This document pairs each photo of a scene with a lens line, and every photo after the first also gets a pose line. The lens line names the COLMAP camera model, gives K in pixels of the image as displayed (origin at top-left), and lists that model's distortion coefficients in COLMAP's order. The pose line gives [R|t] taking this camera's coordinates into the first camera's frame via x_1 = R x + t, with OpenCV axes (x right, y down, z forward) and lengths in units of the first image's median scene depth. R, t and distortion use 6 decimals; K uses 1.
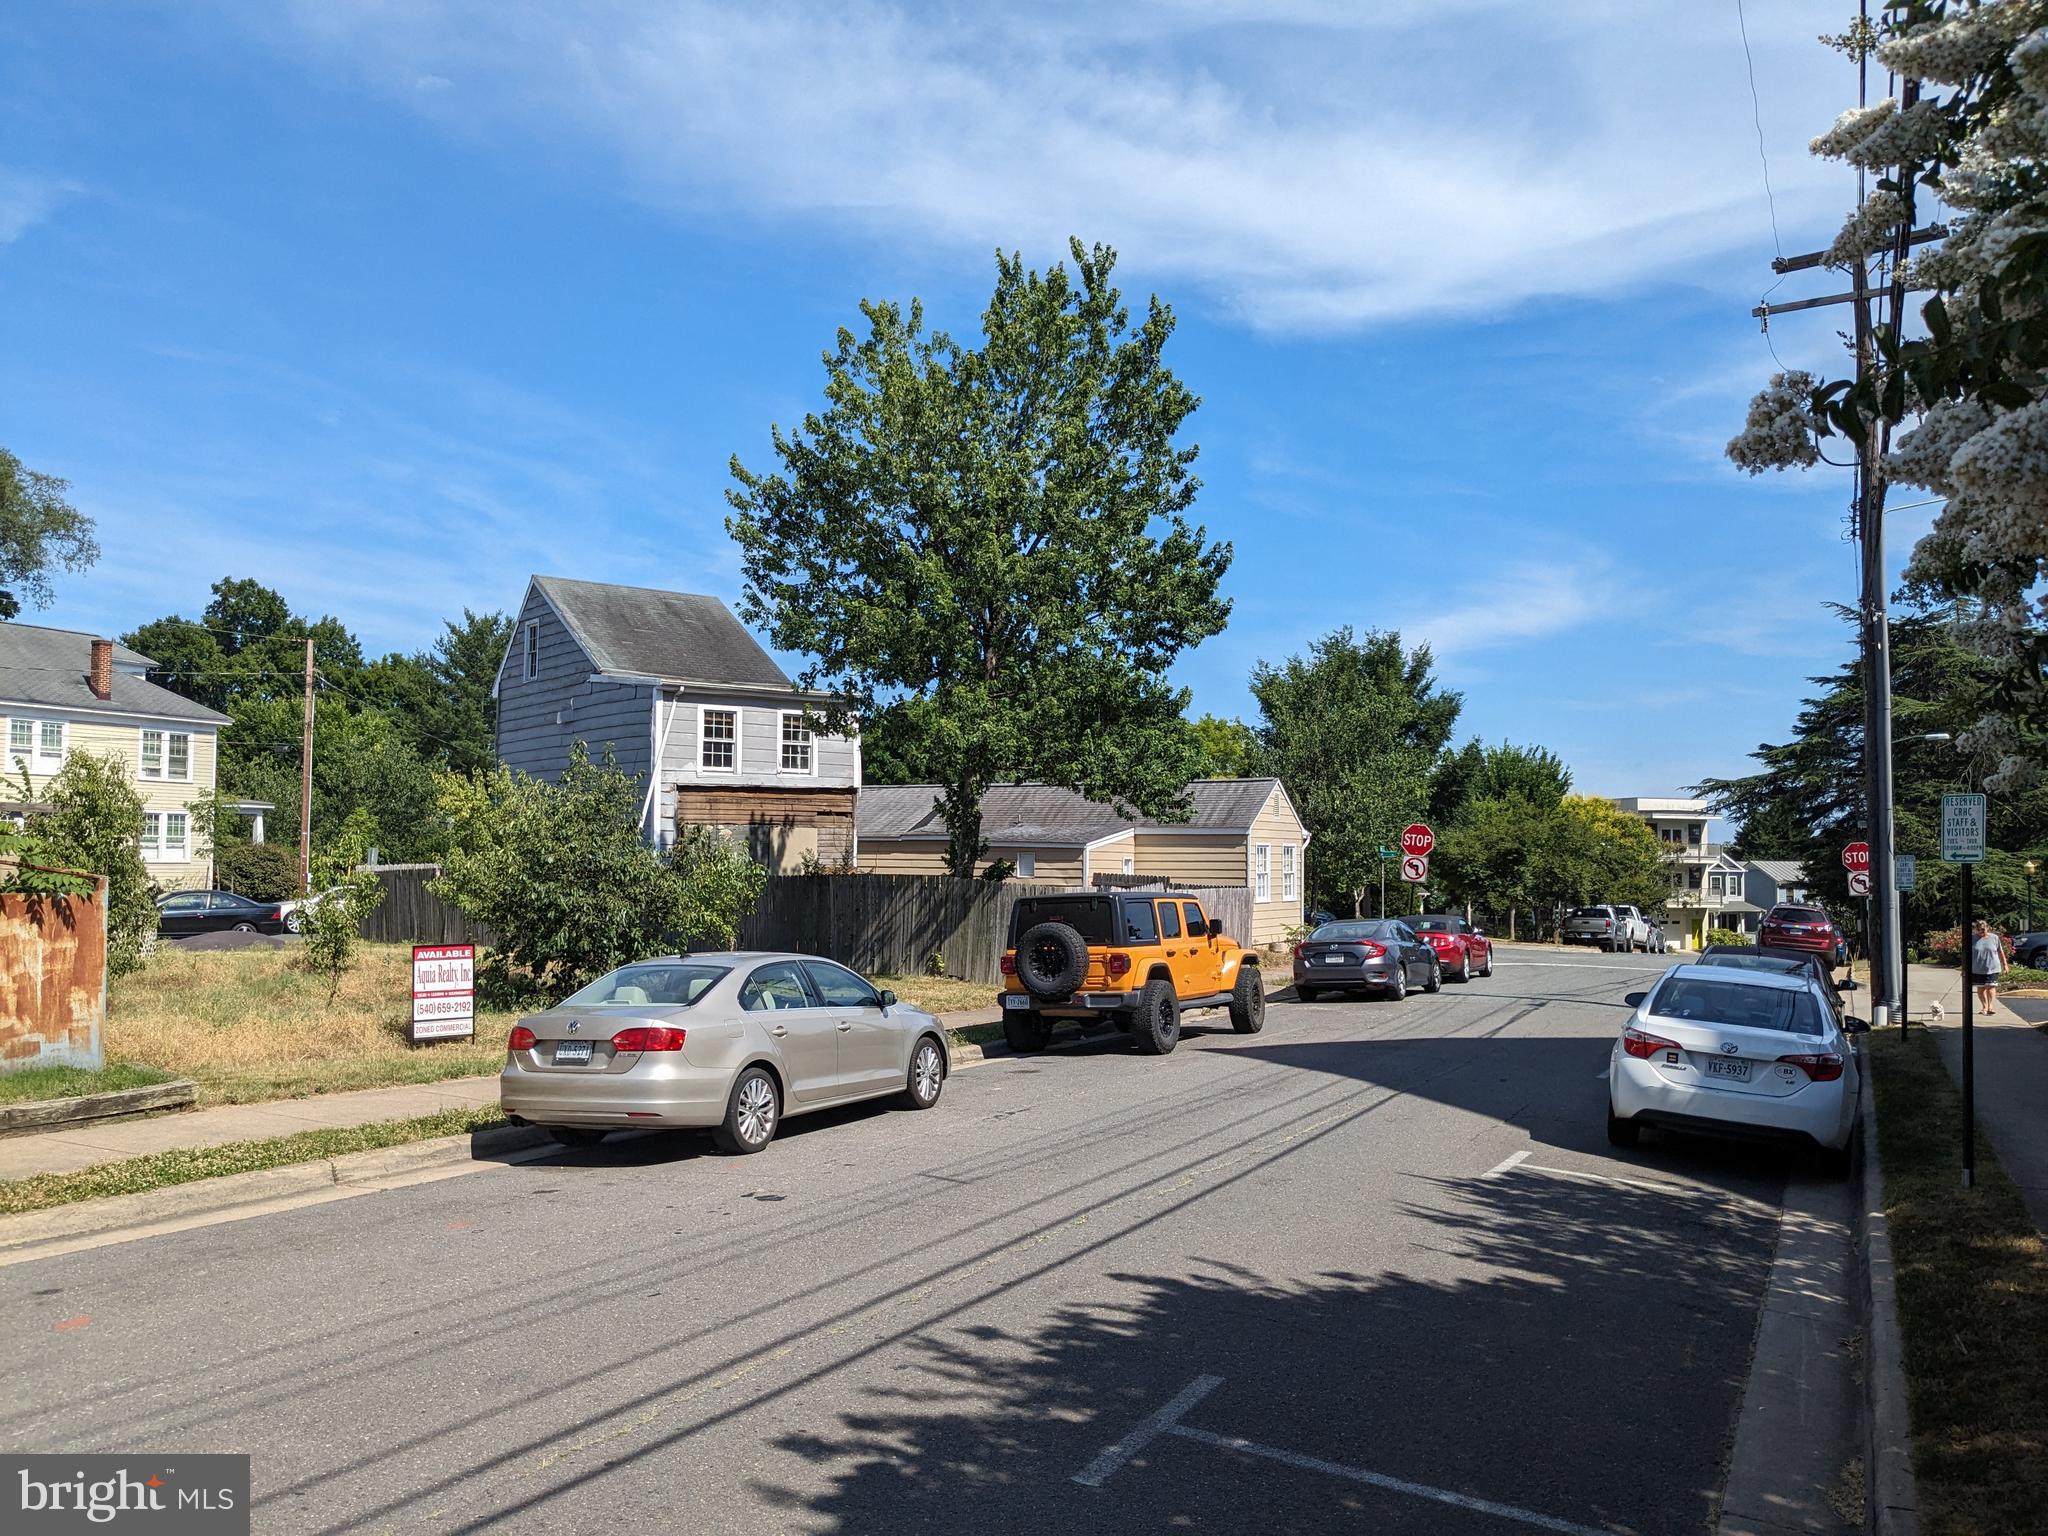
lens RADIAL K [[1598.2, 0, 1024.0], [0, 1598.2, 768.0], [0, 0, 1]] dist [-0.013202, -0.010146]
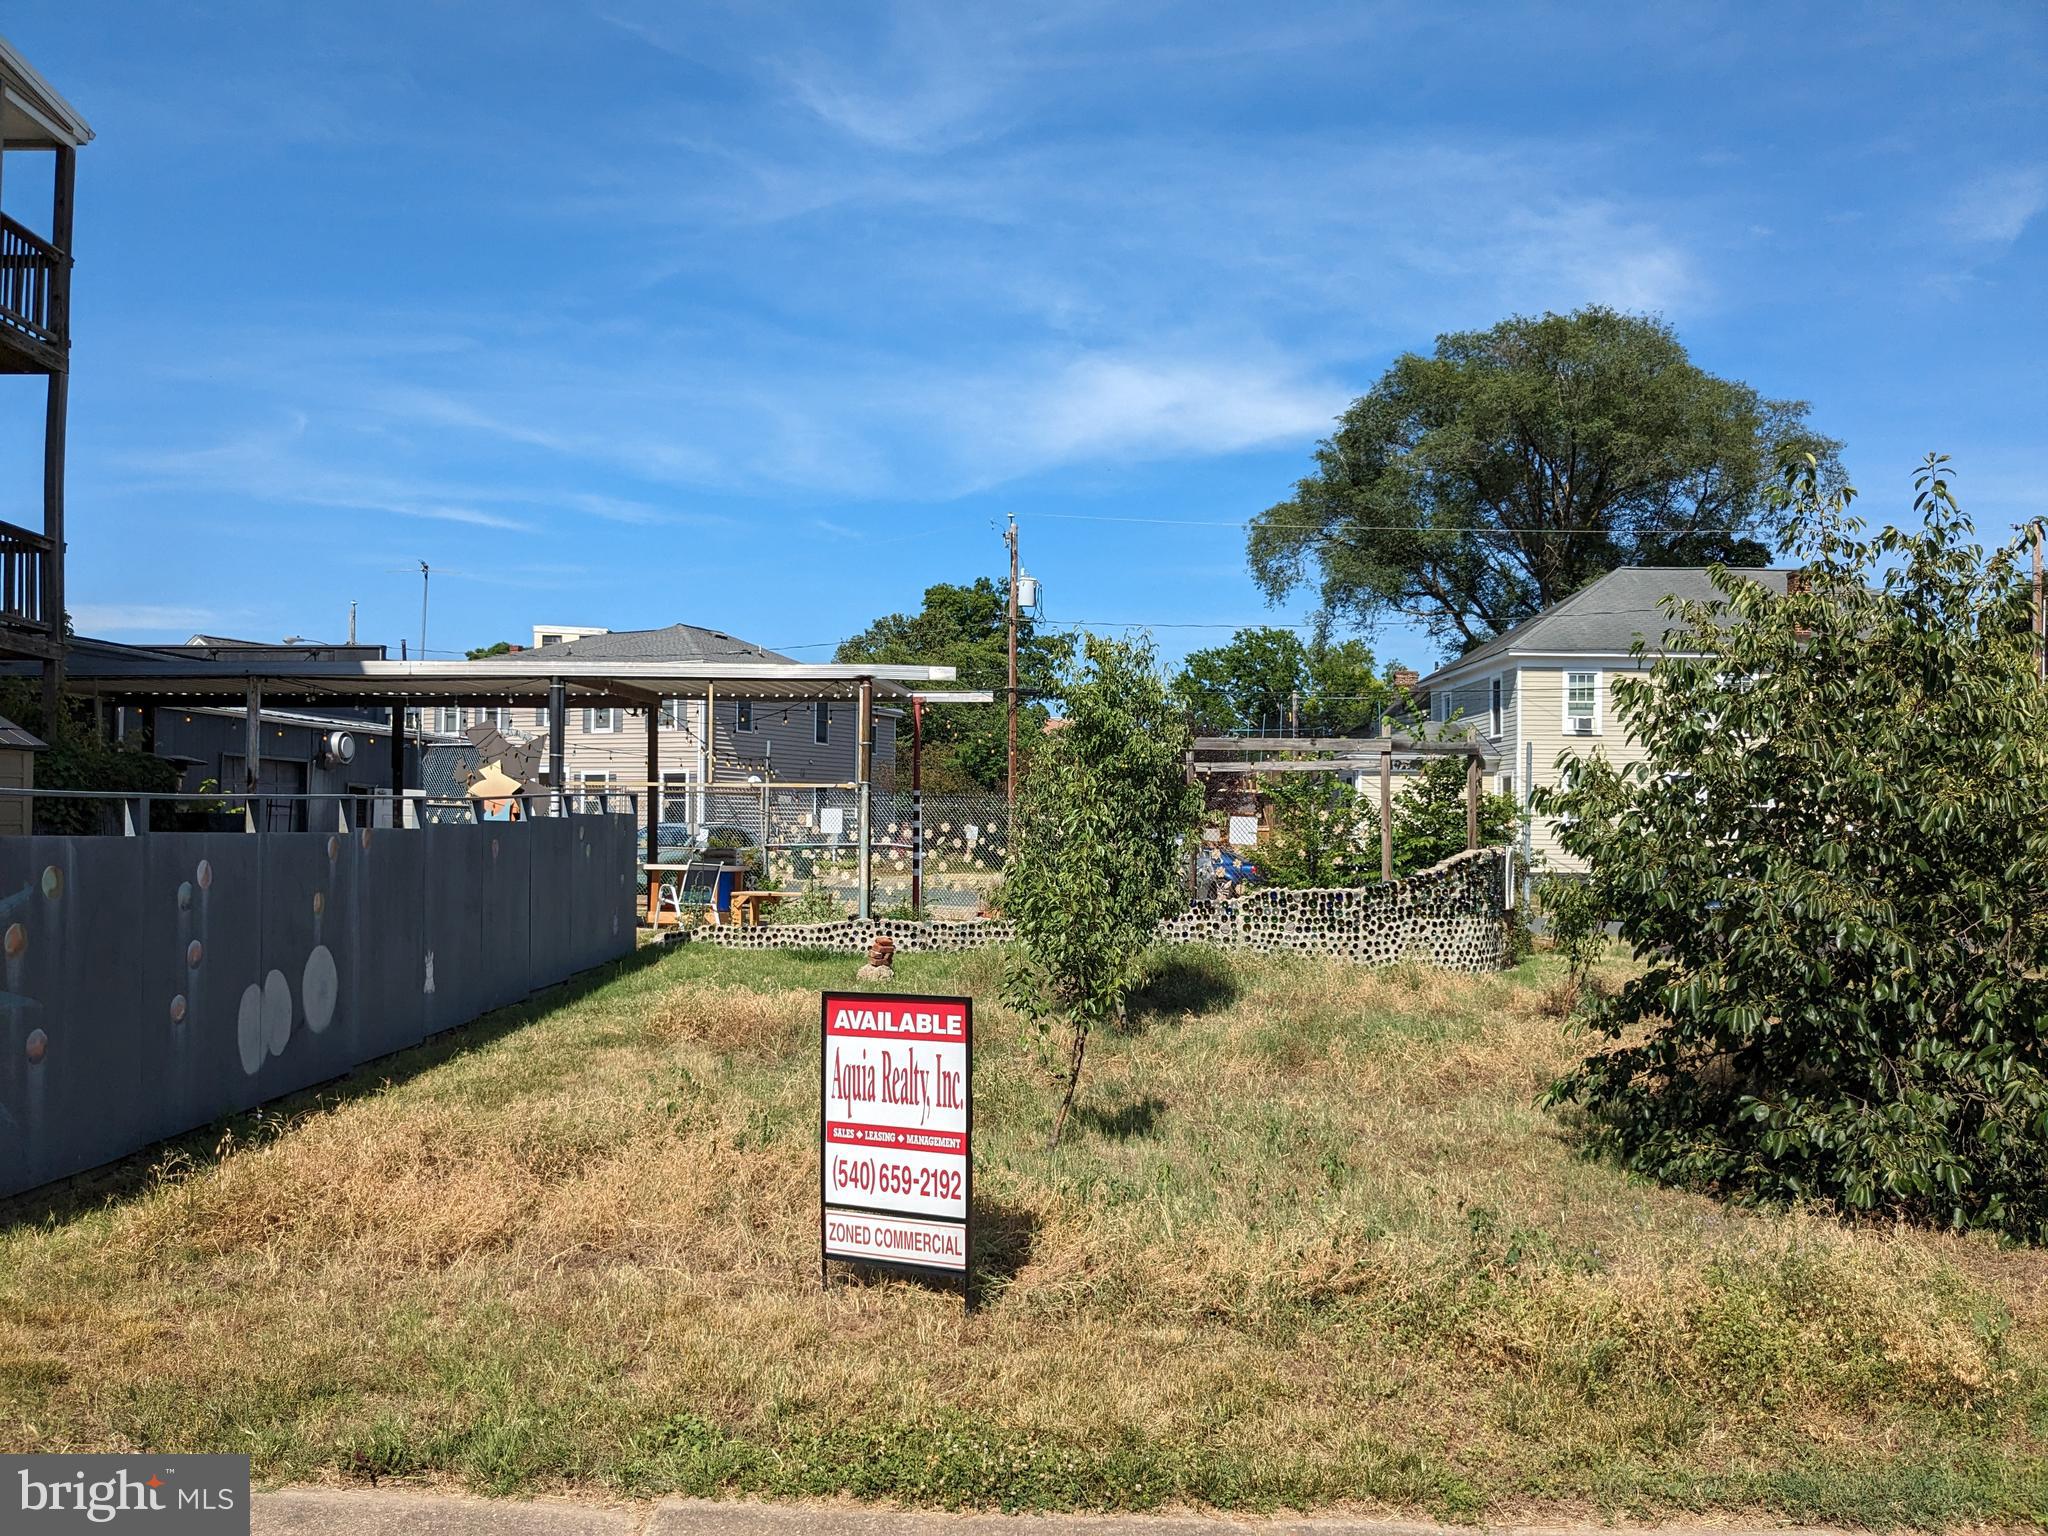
lens RADIAL K [[1641.5, 0, 1036.0], [0, 1641.5, 827.4], [0, 0, 1]] dist [0.079720, -0.134968]
pose [[0.474240, -0.004460, -0.880384, -0.010559], [0.042835, 0.998920, 0.018014, 0.019700], [0.879353, -0.046254, 0.473919, 0.242894]]
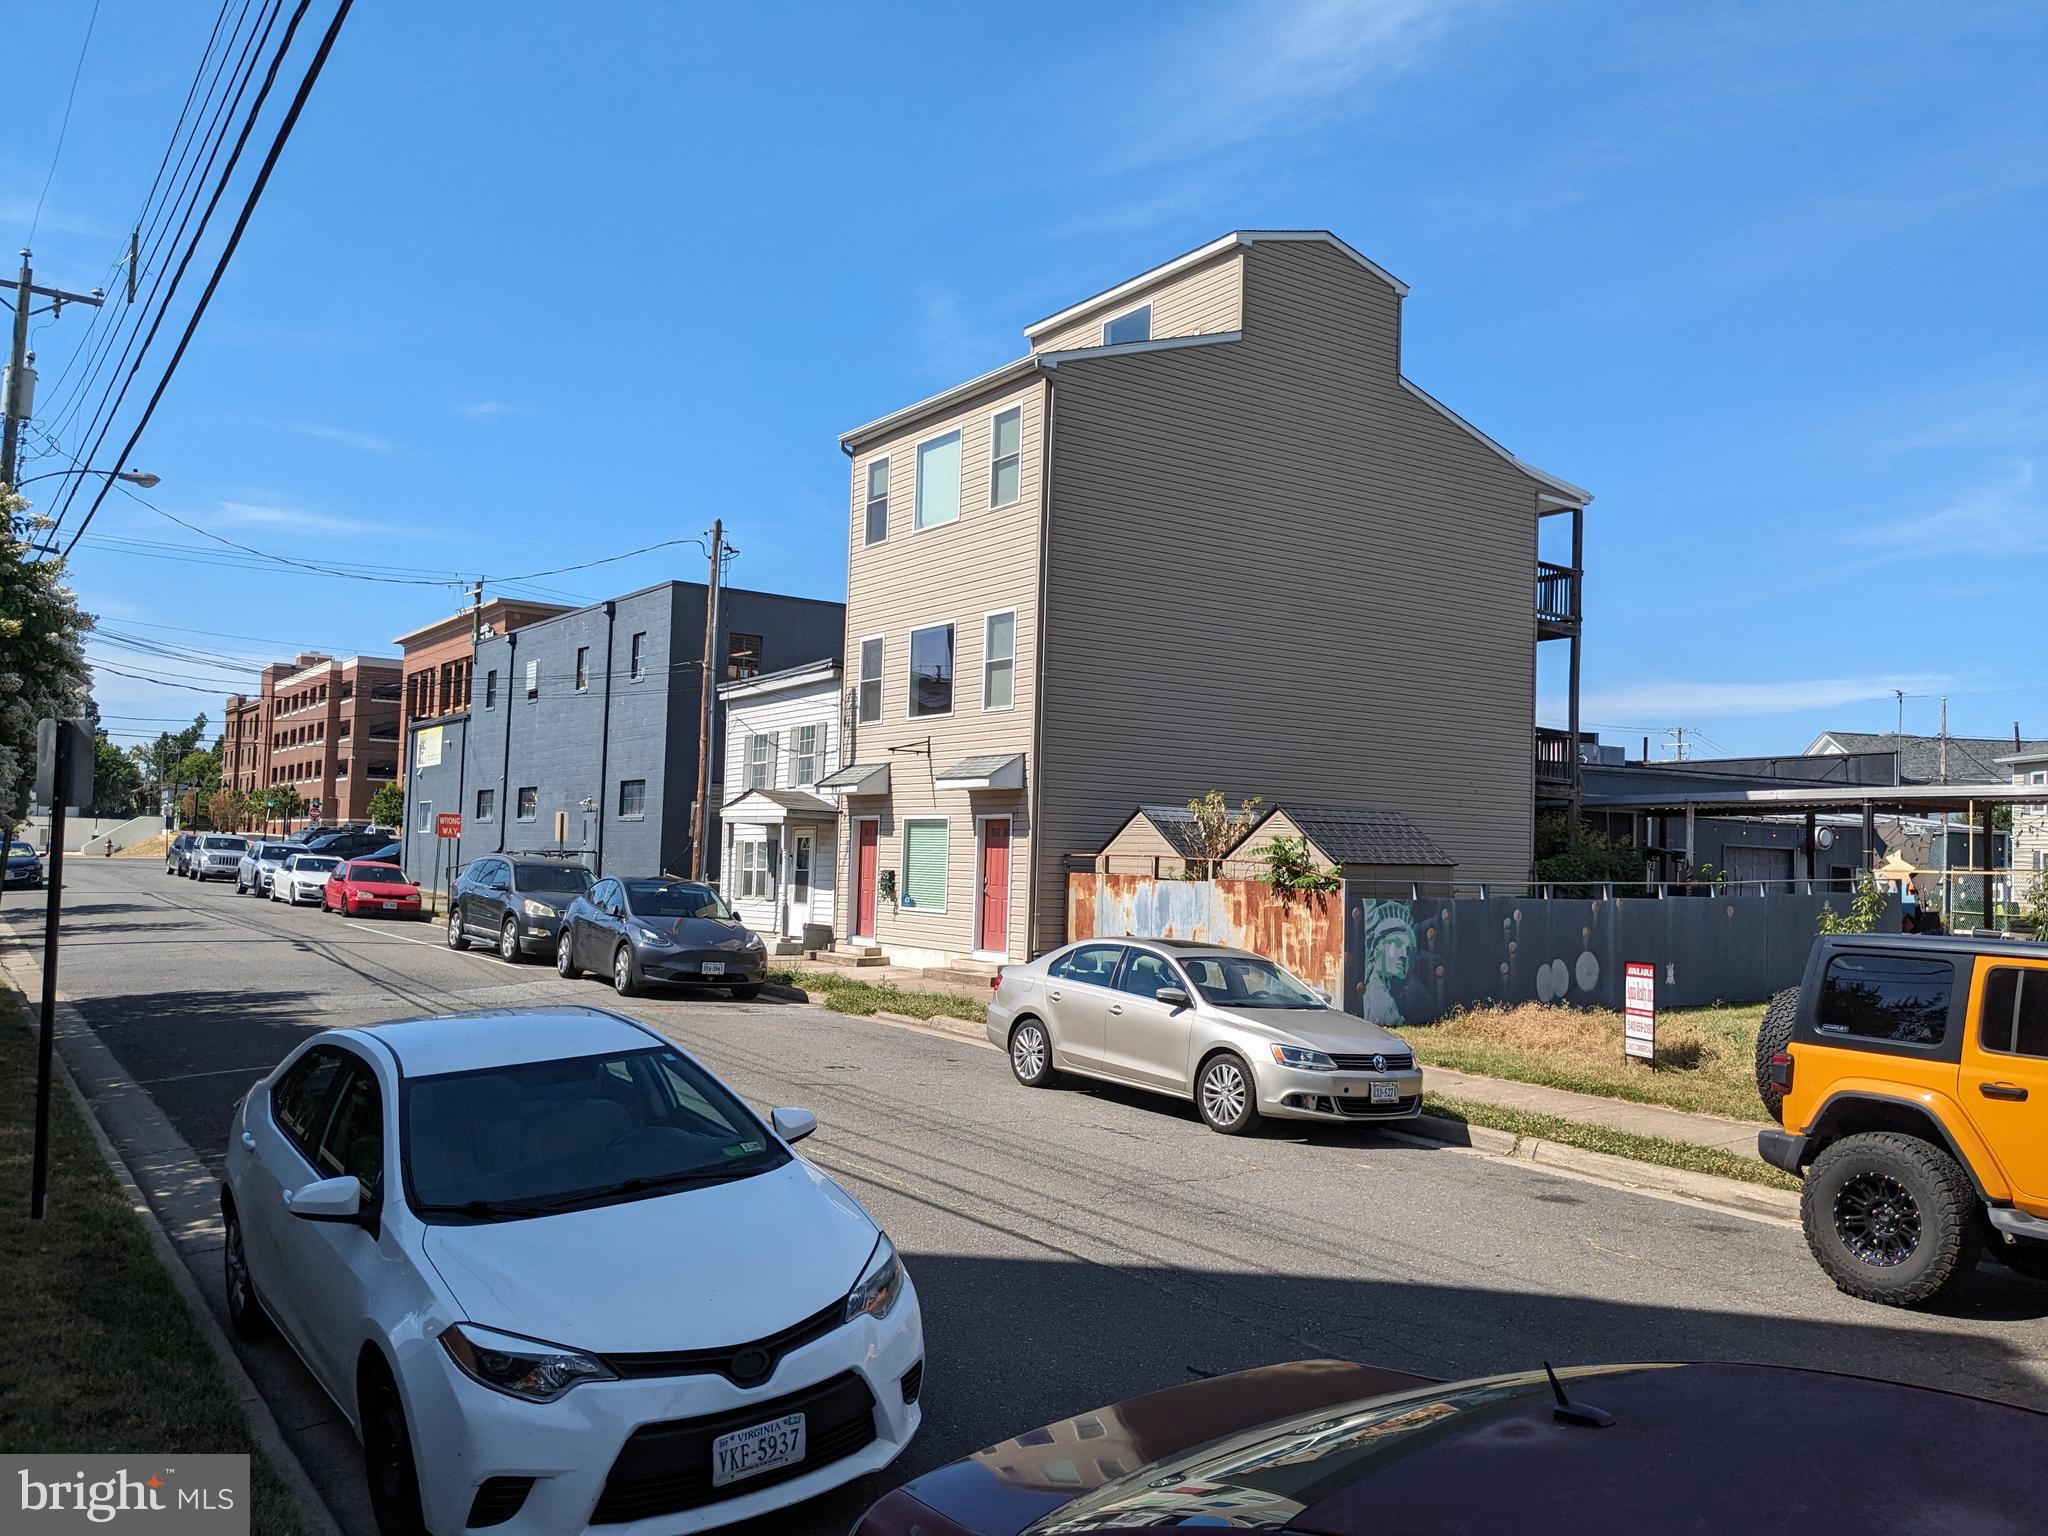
lens RADIAL K [[1598.2, 0, 1024.0], [0, 1598.2, 768.0], [0, 0, 1]] dist [-0.013202, -0.010146]
pose [[-0.464681, -0.073051, -0.882460, 0.190850], [0.017042, 0.995669, -0.091397, 0.021300], [0.885314, -0.057510, -0.461423, 0.316788]]
